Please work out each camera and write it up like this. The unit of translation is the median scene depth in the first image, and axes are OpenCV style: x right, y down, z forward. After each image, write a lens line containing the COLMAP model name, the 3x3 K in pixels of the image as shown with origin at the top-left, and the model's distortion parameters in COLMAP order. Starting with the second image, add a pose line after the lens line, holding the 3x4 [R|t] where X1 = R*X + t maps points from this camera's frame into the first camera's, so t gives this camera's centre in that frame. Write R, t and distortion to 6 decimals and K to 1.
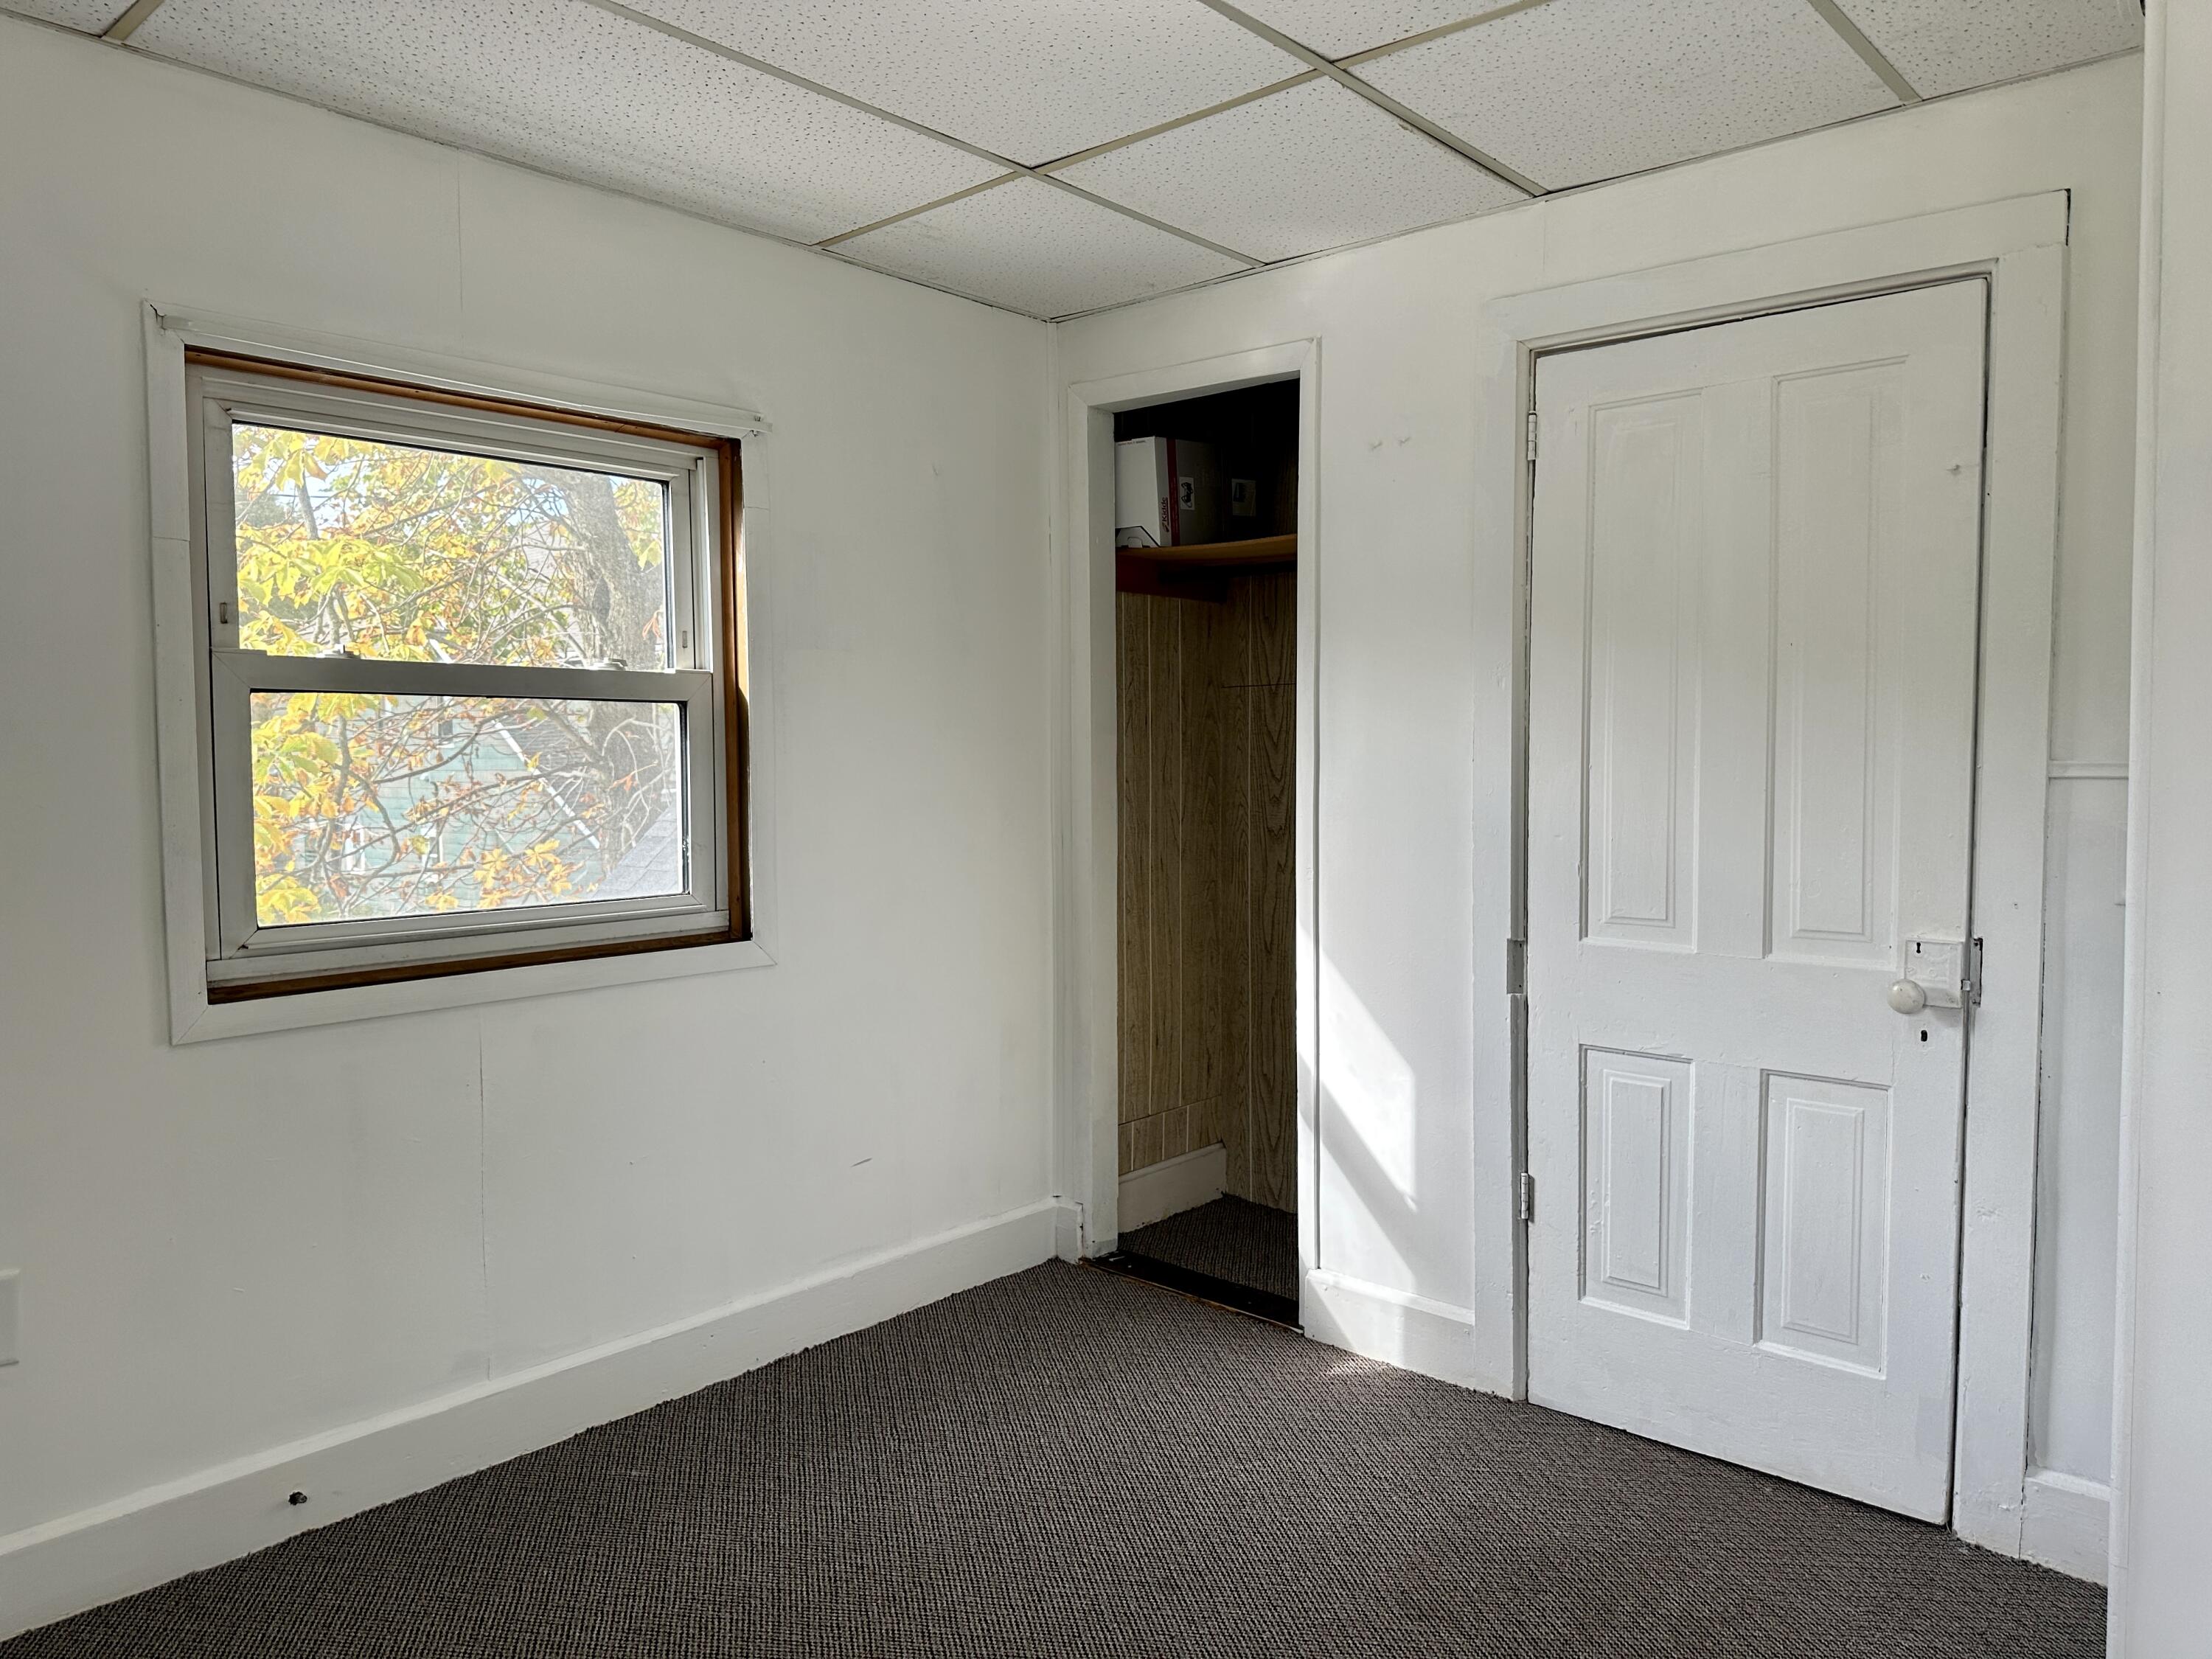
lens RADIAL K [[1560.1, 0, 1119.4], [0, 1560.1, 820.1], [0, 0, 1]] dist [0.051311, -0.060149]
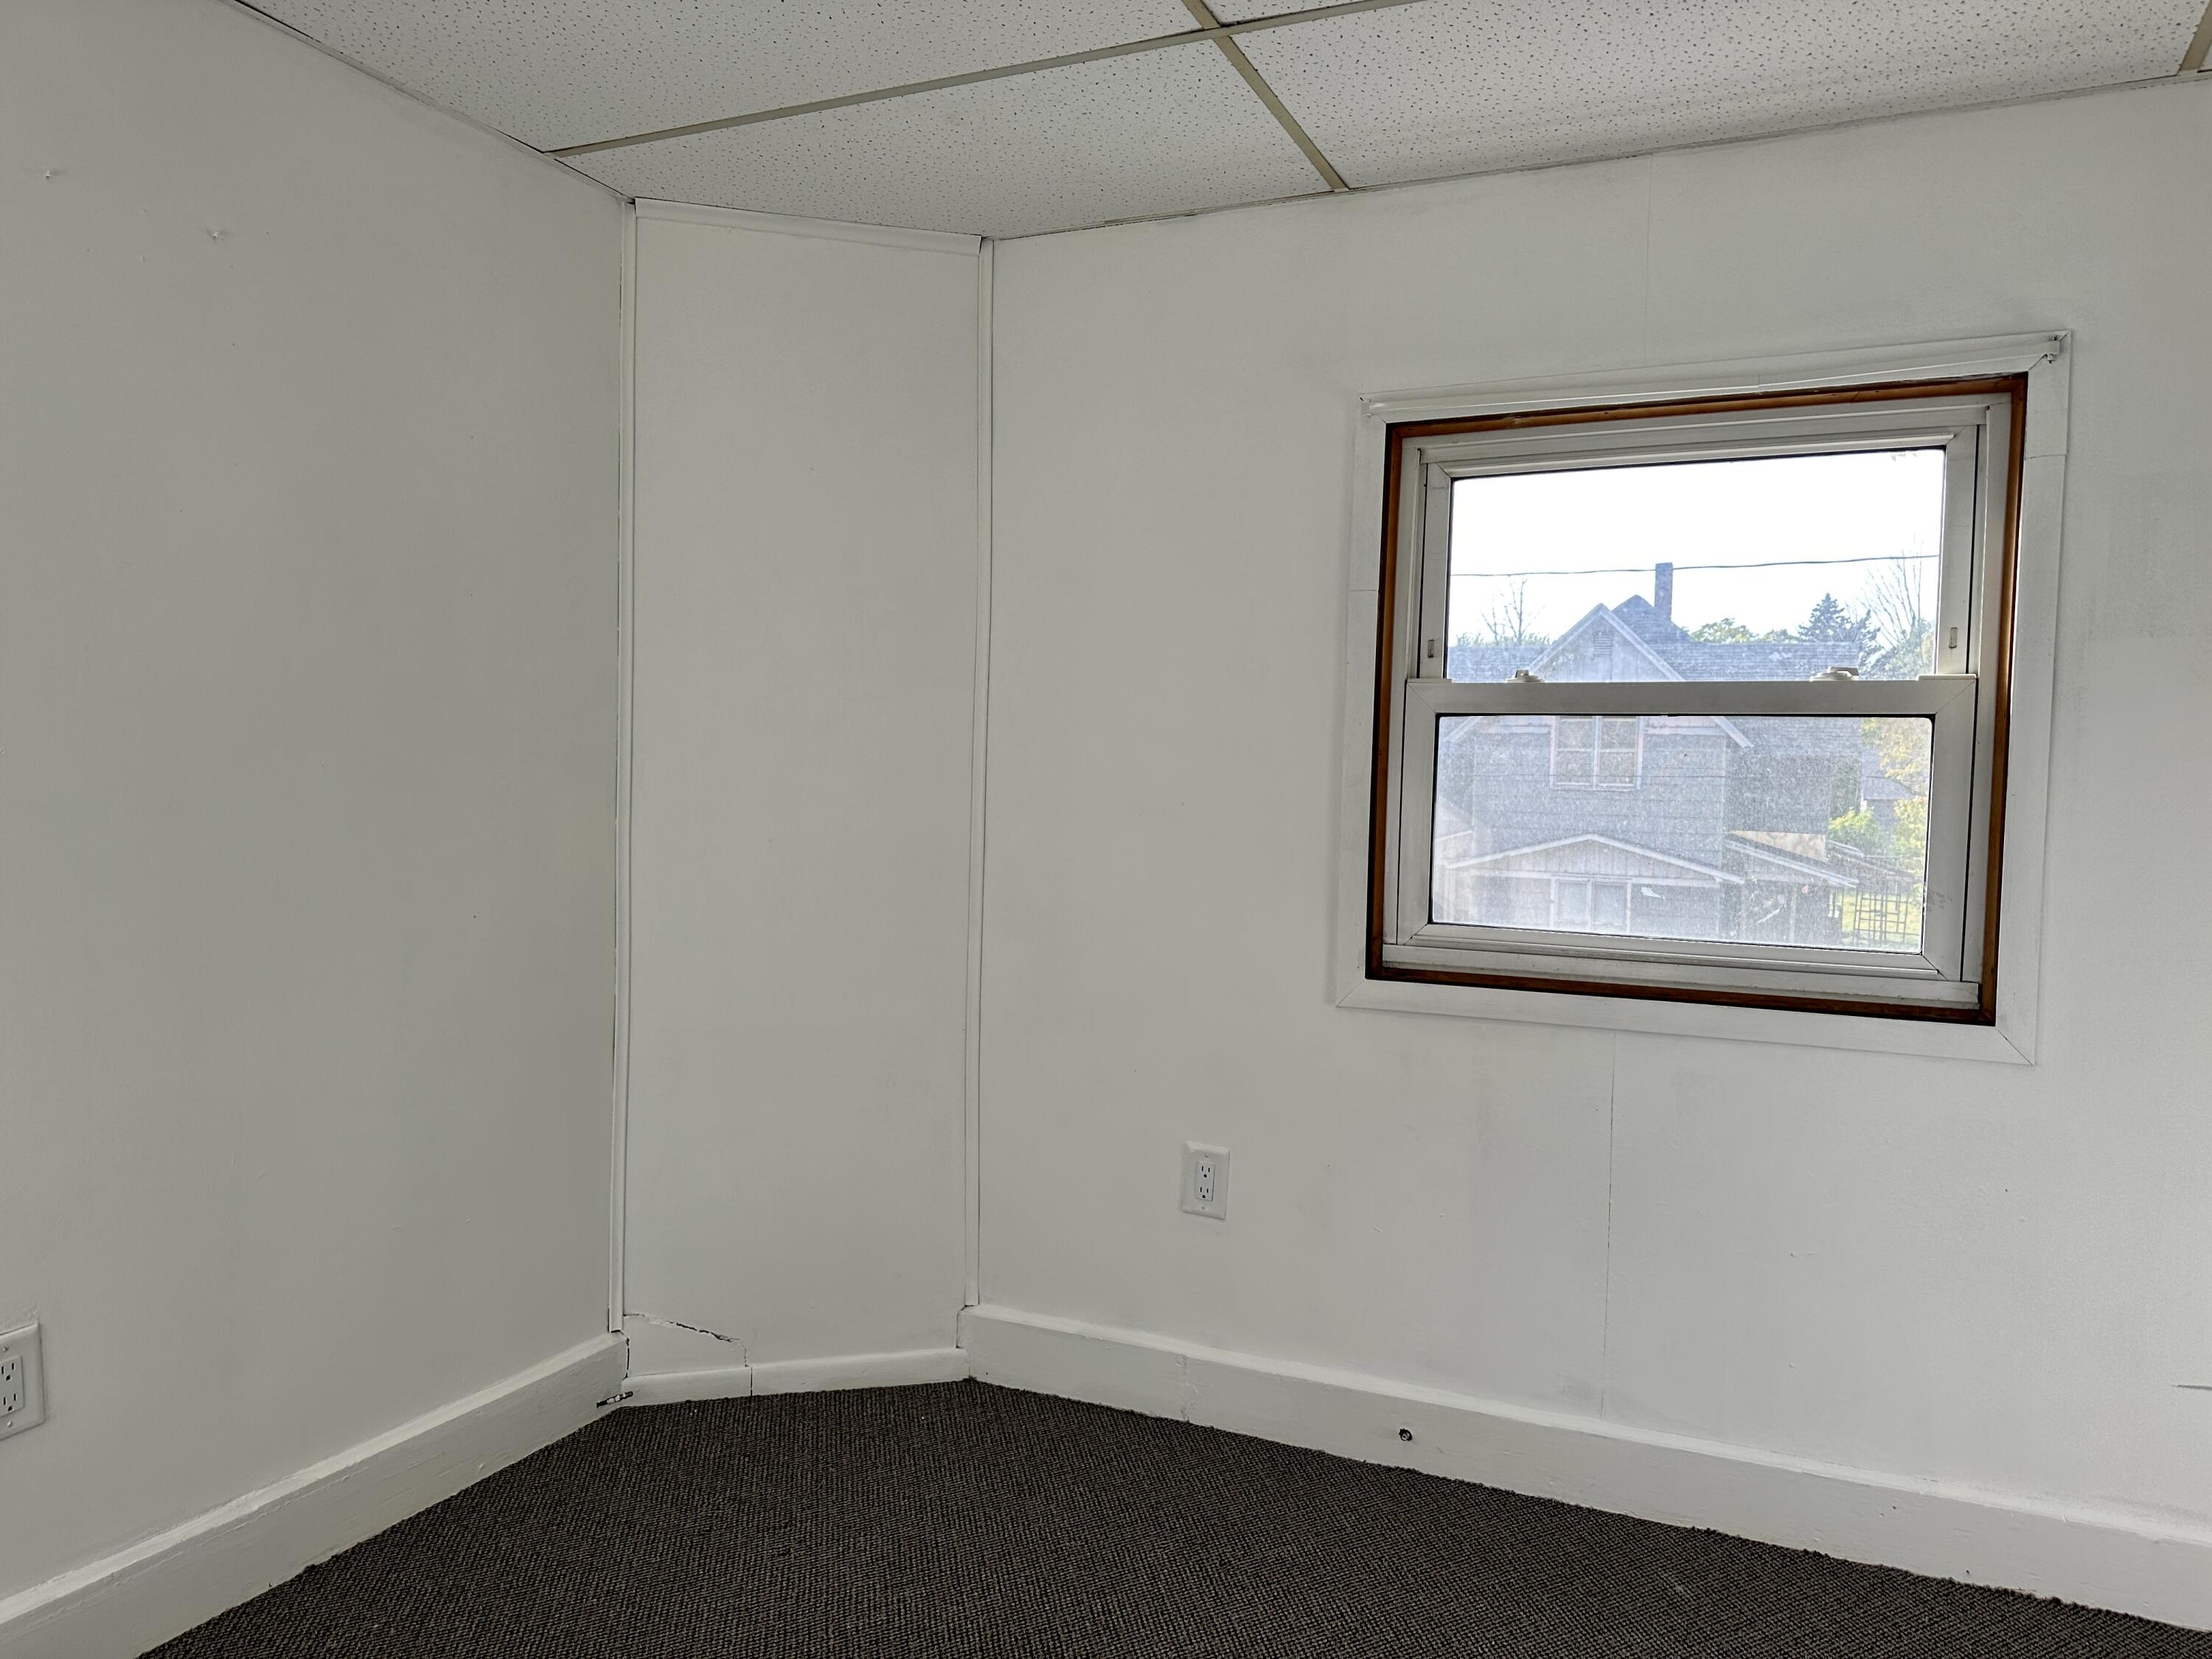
lens RADIAL K [[1560.1, 0, 1118.6], [0, 1560.1, 828.0], [0, 0, 1]] dist [0.051311, -0.060149]
pose [[0.294881, 0.039607, -0.954713, 0.383768], [-0.070382, 0.997327, 0.019636, -0.004450], [0.952938, 0.061404, 0.296880, 0.372925]]
